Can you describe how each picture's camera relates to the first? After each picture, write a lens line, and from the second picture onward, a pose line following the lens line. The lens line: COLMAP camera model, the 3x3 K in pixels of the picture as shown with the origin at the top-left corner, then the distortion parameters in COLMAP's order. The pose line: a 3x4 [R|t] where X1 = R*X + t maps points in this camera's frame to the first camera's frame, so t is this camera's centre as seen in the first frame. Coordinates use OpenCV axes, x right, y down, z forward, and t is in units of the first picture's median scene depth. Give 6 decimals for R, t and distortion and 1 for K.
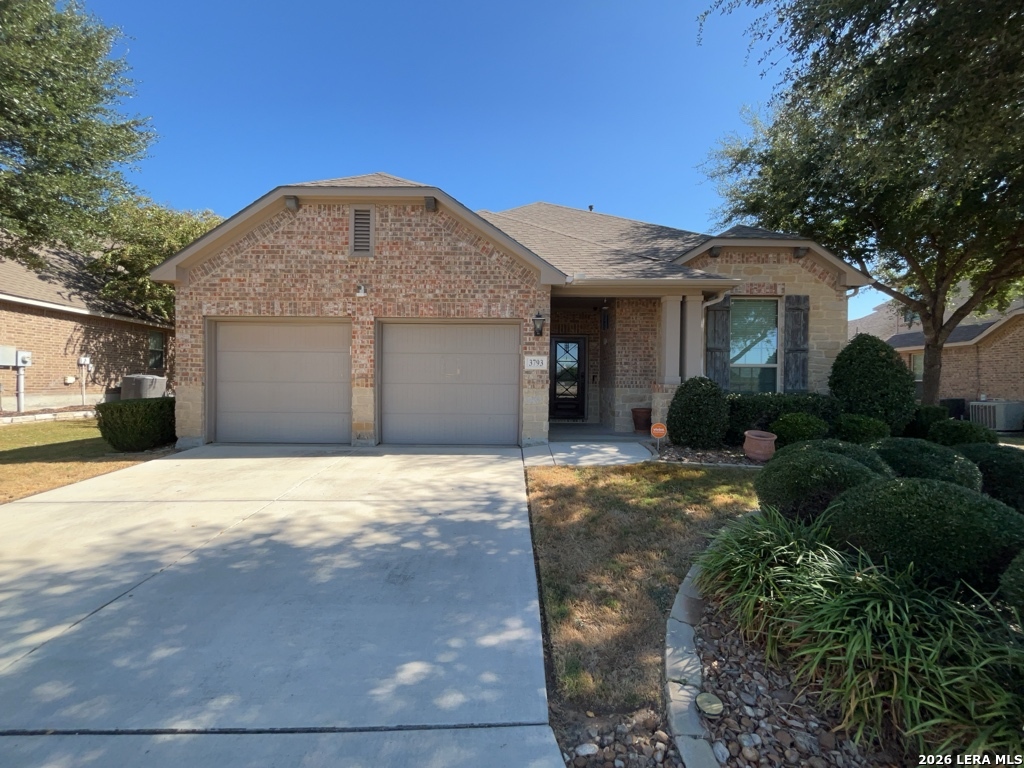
lens RADIAL K [[413.3, 0, 516.1], [0, 413.3, 382.8], [0, 0, 1]] dist [-0.002439, 0.000265]
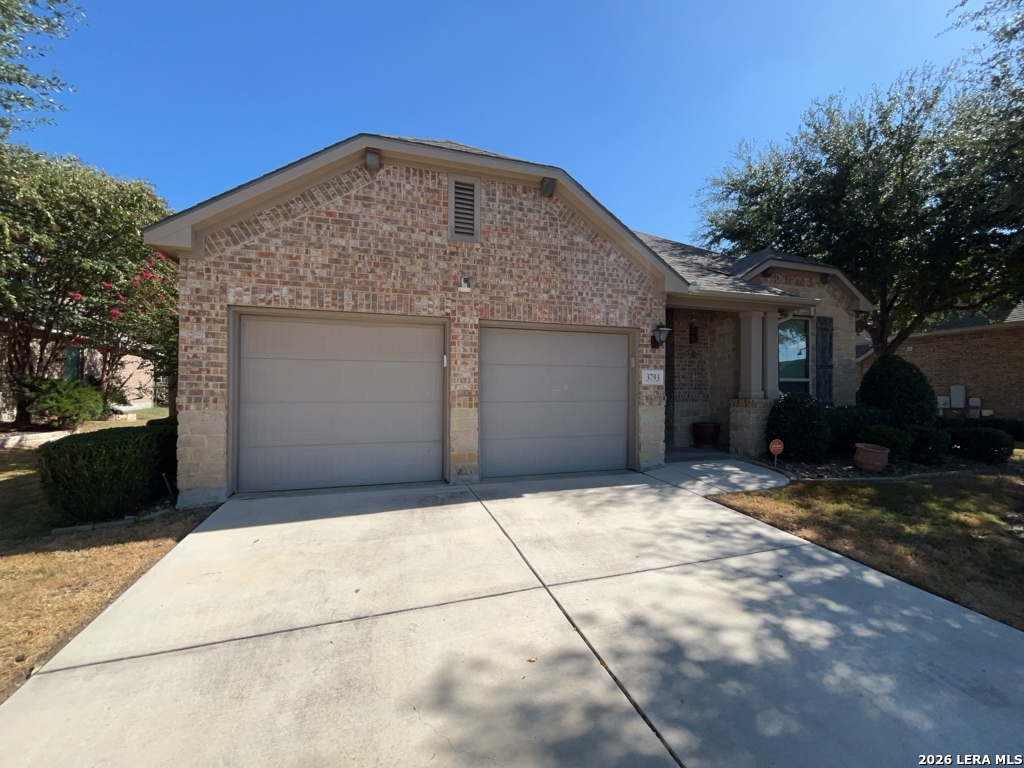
lens RADIAL K [[413.3, 0, 511.0], [0, 413.3, 383.0], [0, 0, 1]] dist [-0.002439, 0.000265]
pose [[0.953831, 0.000190, 0.300342, -0.523580], [0.004917, 0.999856, -0.016249, -0.022819], [-0.300302, 0.016976, 0.953693, 0.227905]]
